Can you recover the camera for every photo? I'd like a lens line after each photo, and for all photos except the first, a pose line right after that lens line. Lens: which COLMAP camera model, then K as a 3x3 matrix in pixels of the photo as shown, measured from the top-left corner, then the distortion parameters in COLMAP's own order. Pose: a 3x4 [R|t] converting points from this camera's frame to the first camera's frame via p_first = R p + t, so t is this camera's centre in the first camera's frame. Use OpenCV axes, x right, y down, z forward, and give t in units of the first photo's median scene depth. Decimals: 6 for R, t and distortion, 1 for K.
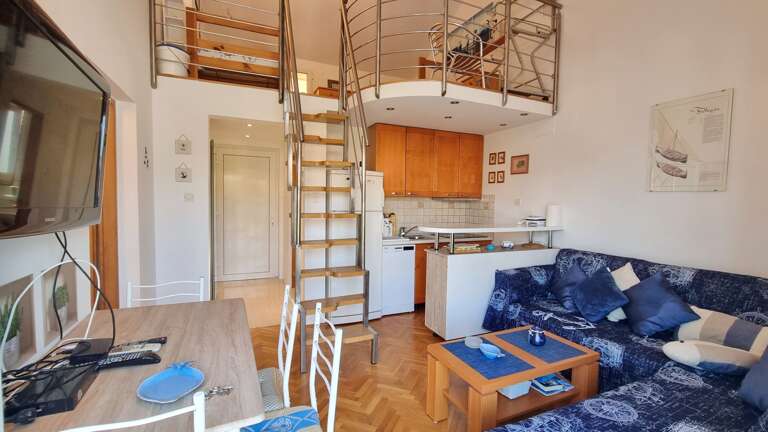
lens RADIAL K [[344.3, 0, 384.0], [0, 344.3, 216.0], [0, 0, 1]] dist [-0.002928, -0.000177]
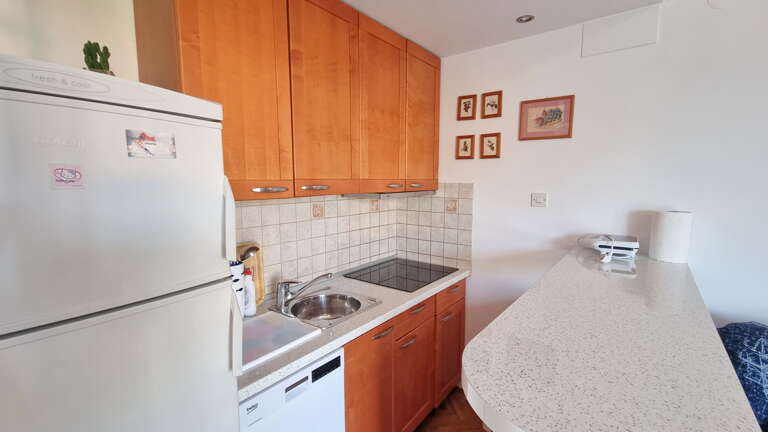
lens RADIAL K [[344.3, 0, 384.0], [0, 344.3, 216.0], [0, 0, 1]] dist [-0.002928, -0.000177]
pose [[0.887732, -0.066996, 0.455459, -0.012942], [0.037147, 0.996552, 0.074186, -0.057856], [-0.458859, -0.048939, 0.887160, 0.639385]]
